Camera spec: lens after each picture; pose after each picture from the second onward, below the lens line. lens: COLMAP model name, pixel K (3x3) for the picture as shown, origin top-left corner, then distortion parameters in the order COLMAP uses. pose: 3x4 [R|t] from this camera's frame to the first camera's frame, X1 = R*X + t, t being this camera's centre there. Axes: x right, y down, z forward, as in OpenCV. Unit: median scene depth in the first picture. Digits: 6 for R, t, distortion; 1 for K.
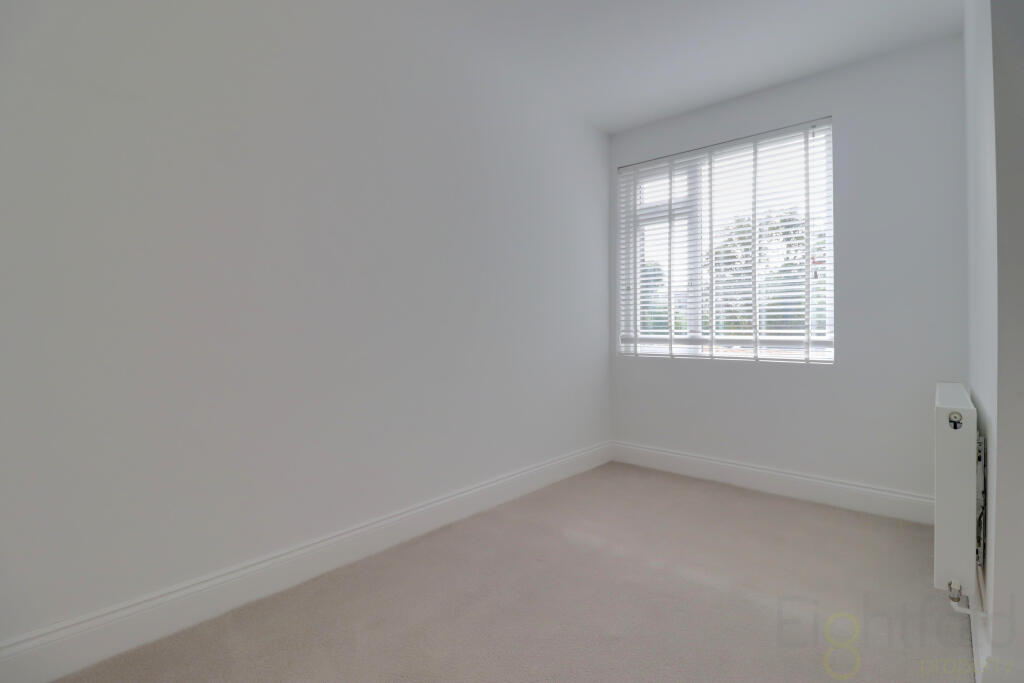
lens RADIAL K [[477.9, 0, 518.6], [0, 477.9, 327.6], [0, 0, 1]] dist [-0.002165, -0.000901]
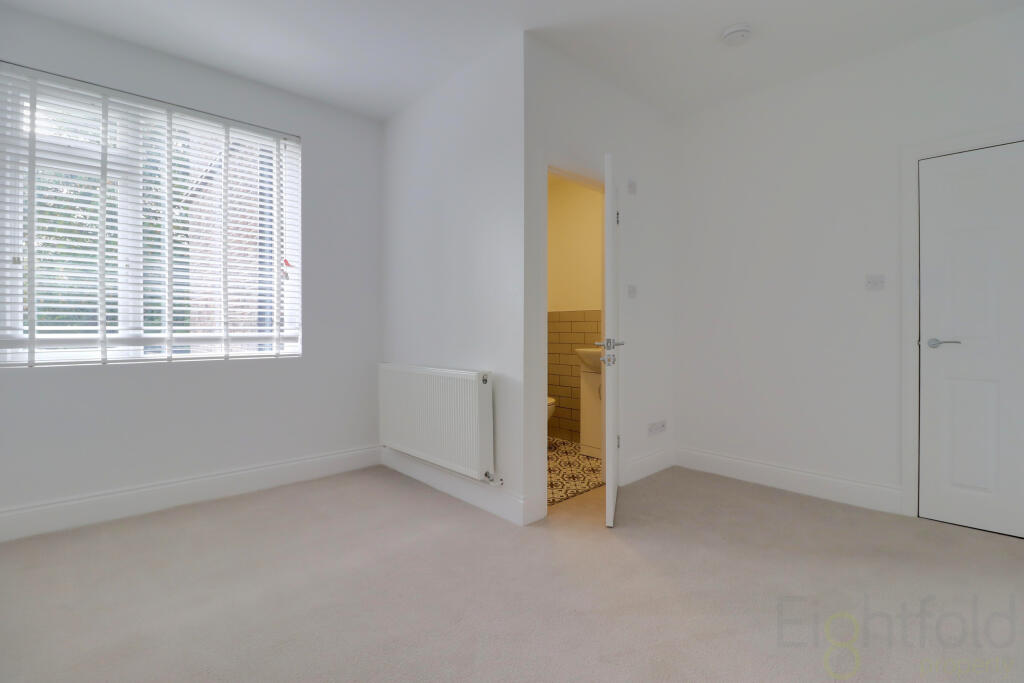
lens RADIAL K [[477.9, 0, 518.6], [0, 477.9, 327.6], [0, 0, 1]] dist [-0.002165, -0.000901]
pose [[0.108720, -0.002786, 0.994068, -0.334750], [-0.005299, 0.999980, 0.003382, 0.000525], [-0.994058, -0.005635, 0.108704, 0.292196]]
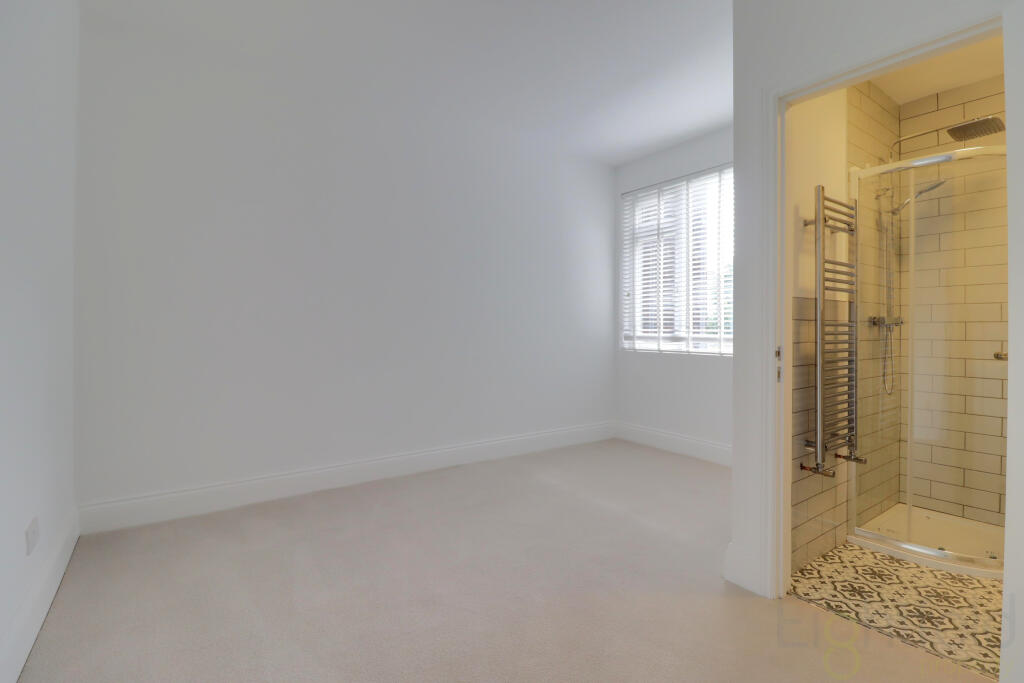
lens RADIAL K [[477.9, 0, 518.6], [0, 477.9, 327.6], [0, 0, 1]] dist [-0.002165, -0.000901]
pose [[0.969328, 0.003310, -0.245748, 0.271780], [-0.003043, 0.999994, 0.001467, 0.000015], [0.245751, -0.000674, 0.969333, -0.244837]]
